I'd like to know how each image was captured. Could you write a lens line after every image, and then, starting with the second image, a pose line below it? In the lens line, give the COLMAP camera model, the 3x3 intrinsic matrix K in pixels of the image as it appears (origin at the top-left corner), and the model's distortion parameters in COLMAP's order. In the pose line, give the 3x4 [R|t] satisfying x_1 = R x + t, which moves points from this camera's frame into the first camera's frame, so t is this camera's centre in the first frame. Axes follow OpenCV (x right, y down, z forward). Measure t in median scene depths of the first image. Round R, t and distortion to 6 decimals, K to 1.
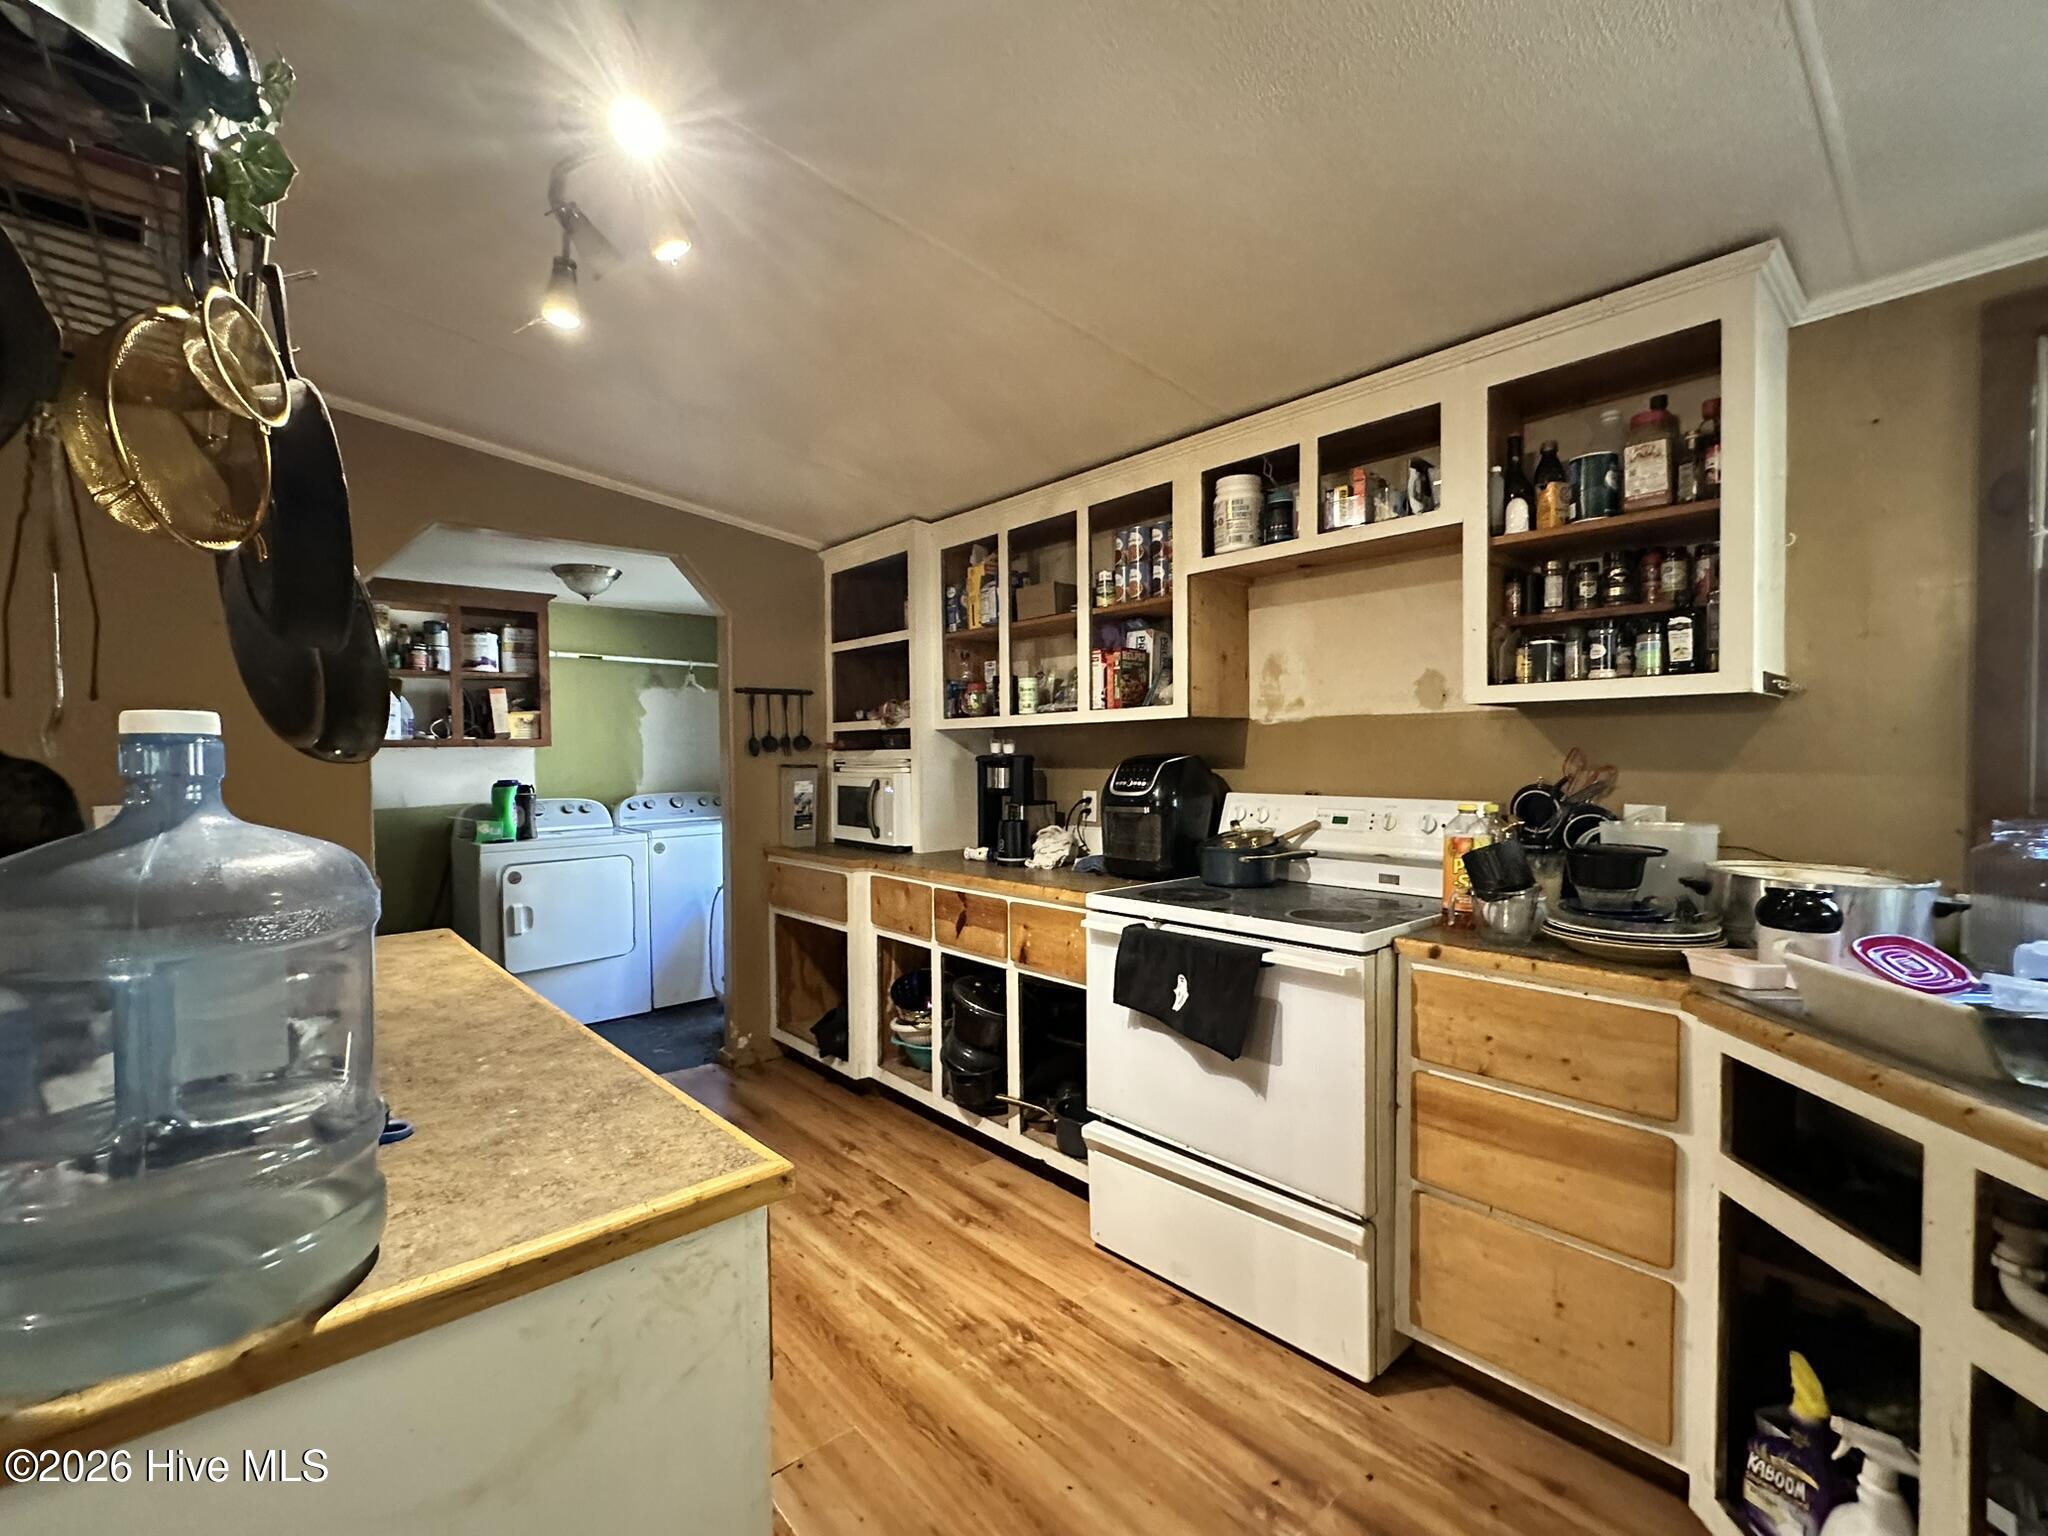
lens RADIAL K [[896.7, 0, 1014.5], [0, 896.7, 767.2], [0, 0, 1]] dist [-0.011333, 0.001215]
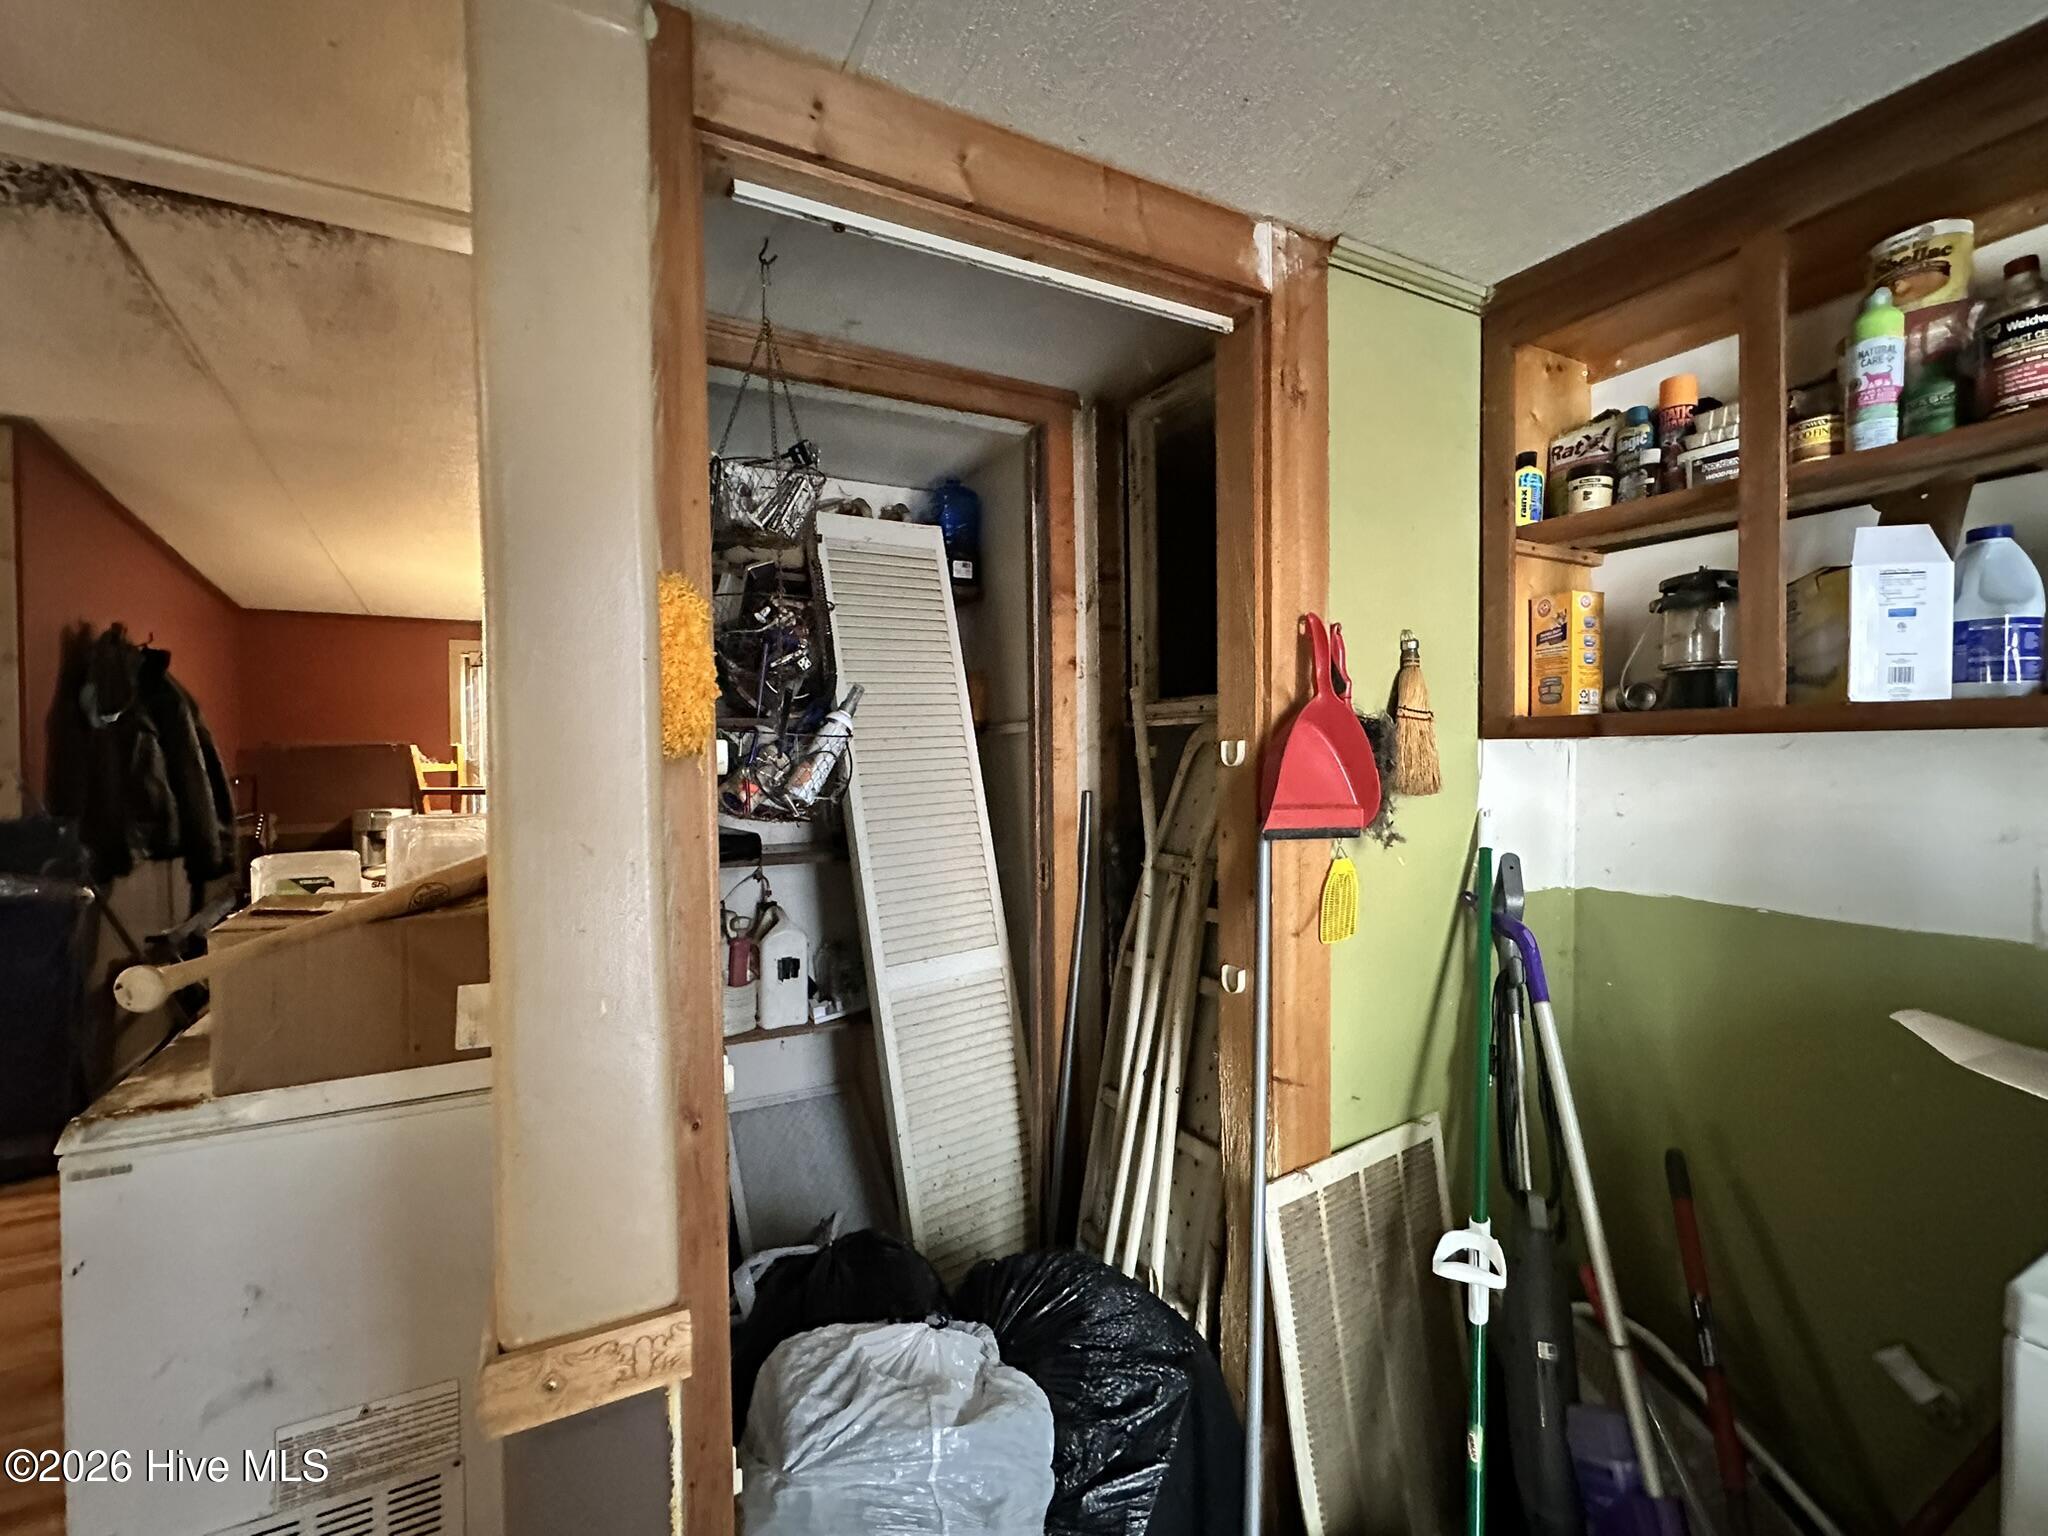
lens RADIAL K [[894.9, 0, 1018.5], [0, 894.9, 771.4], [0, 0, 1]] dist [-0.003063, 0.000704]
pose [[-0.228343, 0.036495, -0.972896, -0.349023], [-0.003823, 0.999256, 0.038381, -0.017681], [0.973573, 0.012483, -0.228034, 0.764500]]
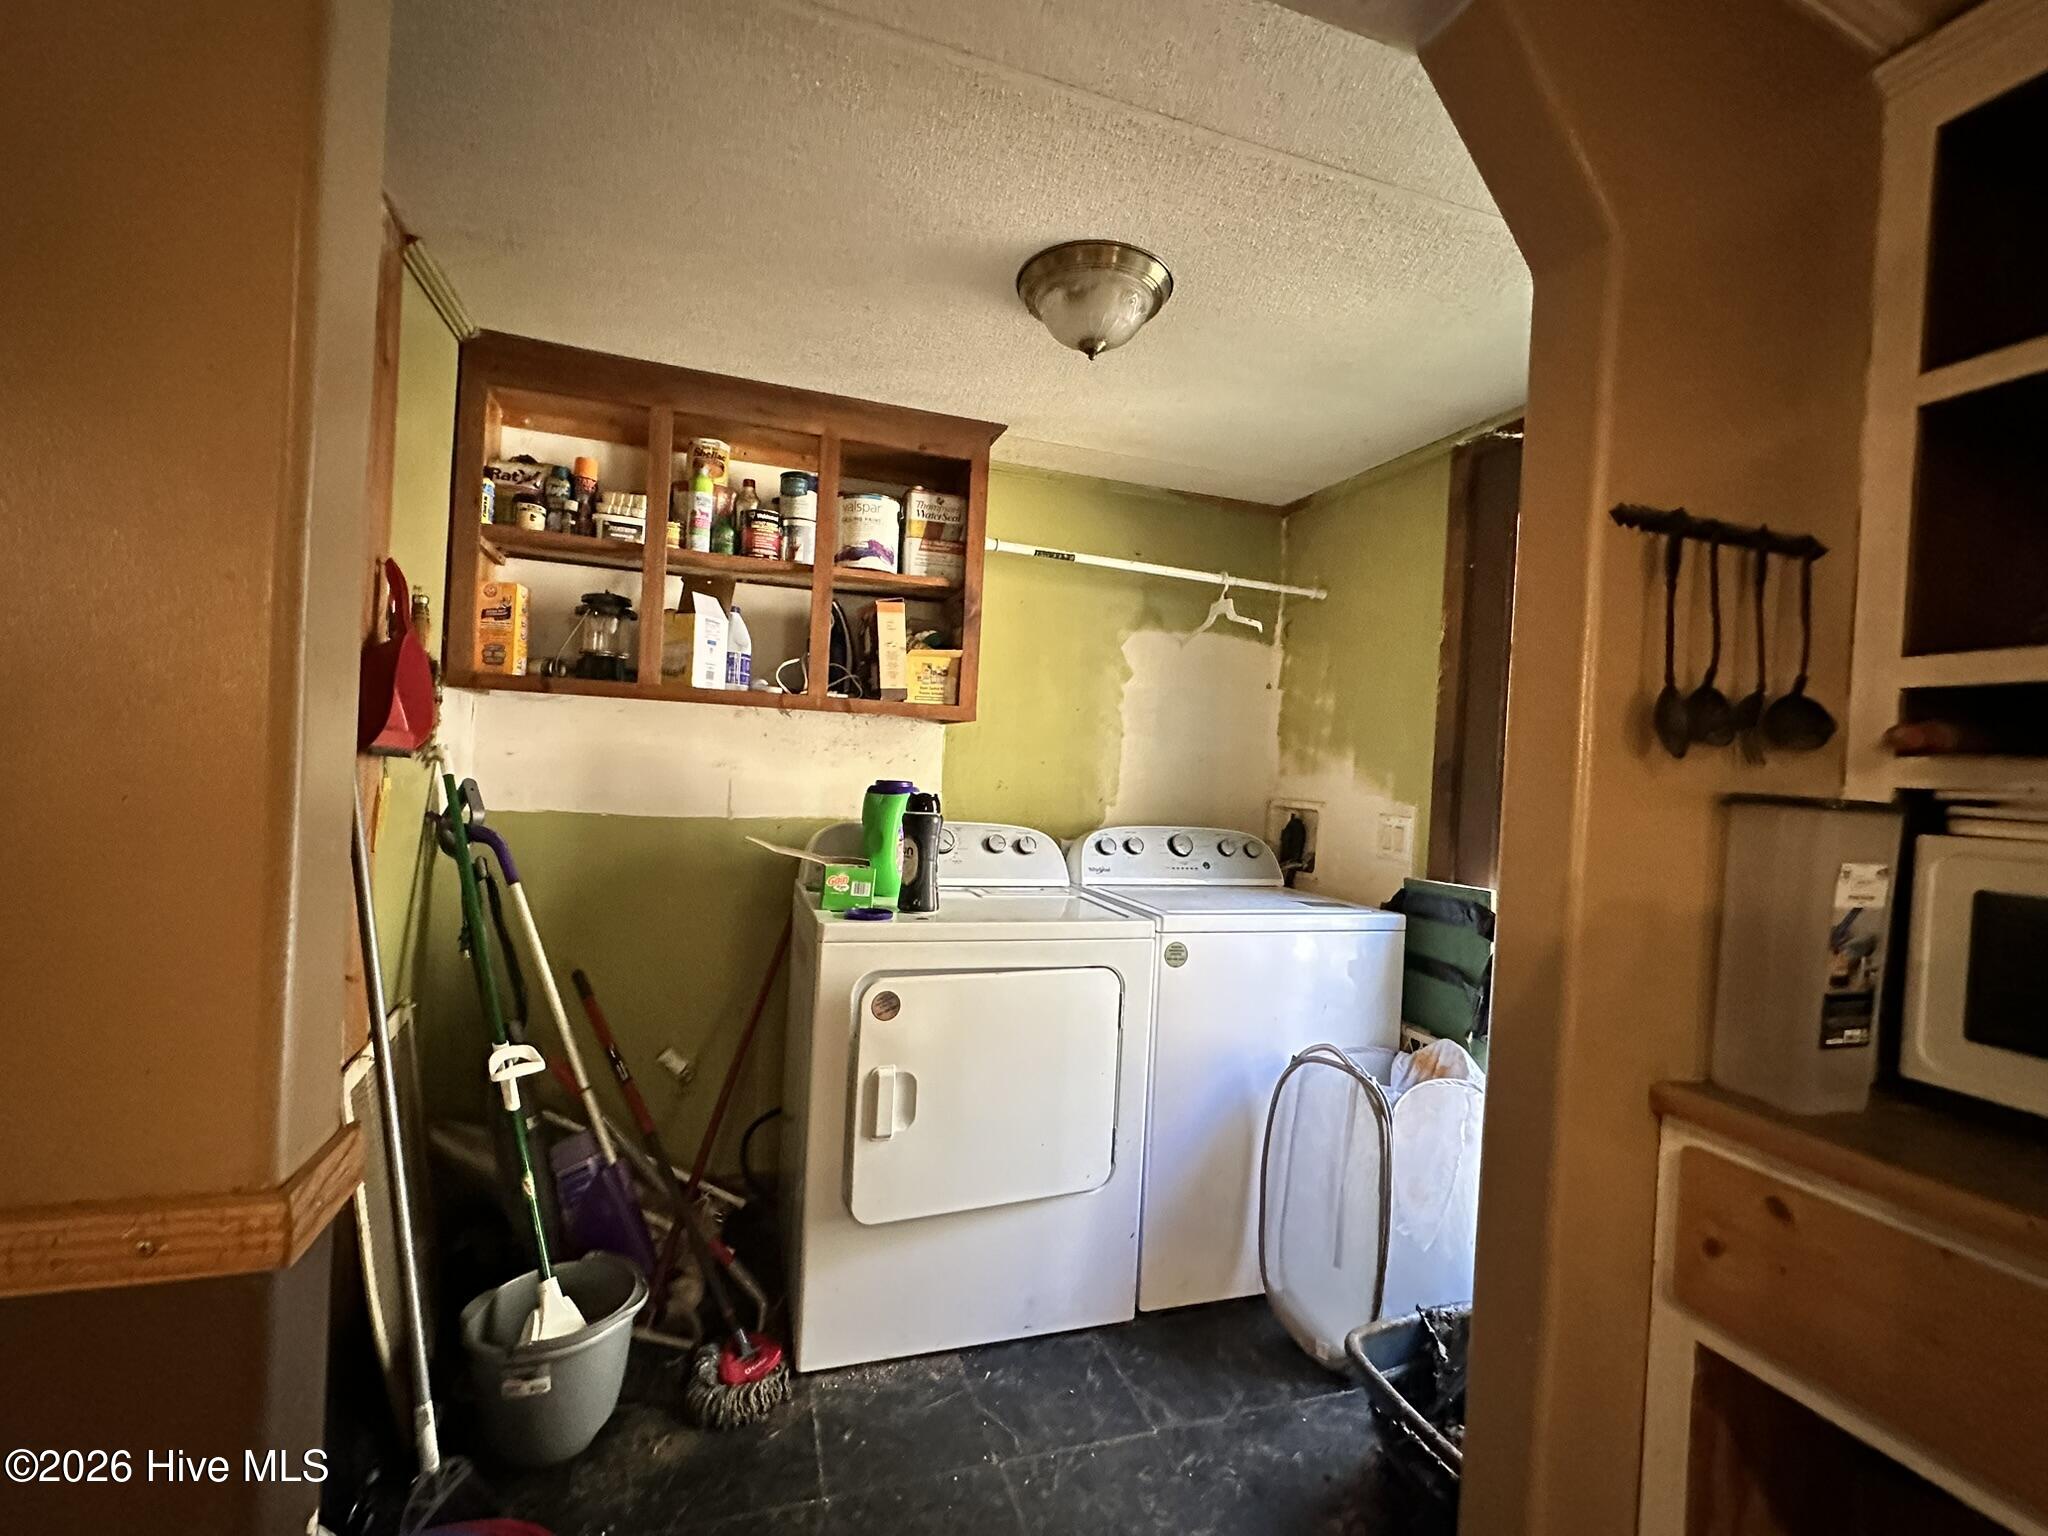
lens RADIAL K [[896.7, 0, 1014.5], [0, 896.7, 767.2], [0, 0, 1]] dist [-0.011333, 0.001215]
pose [[0.915372, 0.063623, -0.397551, -0.306567], [-0.073485, 0.997250, -0.009604, 0.006724], [0.395847, 0.038005, 0.917530, 0.565694]]
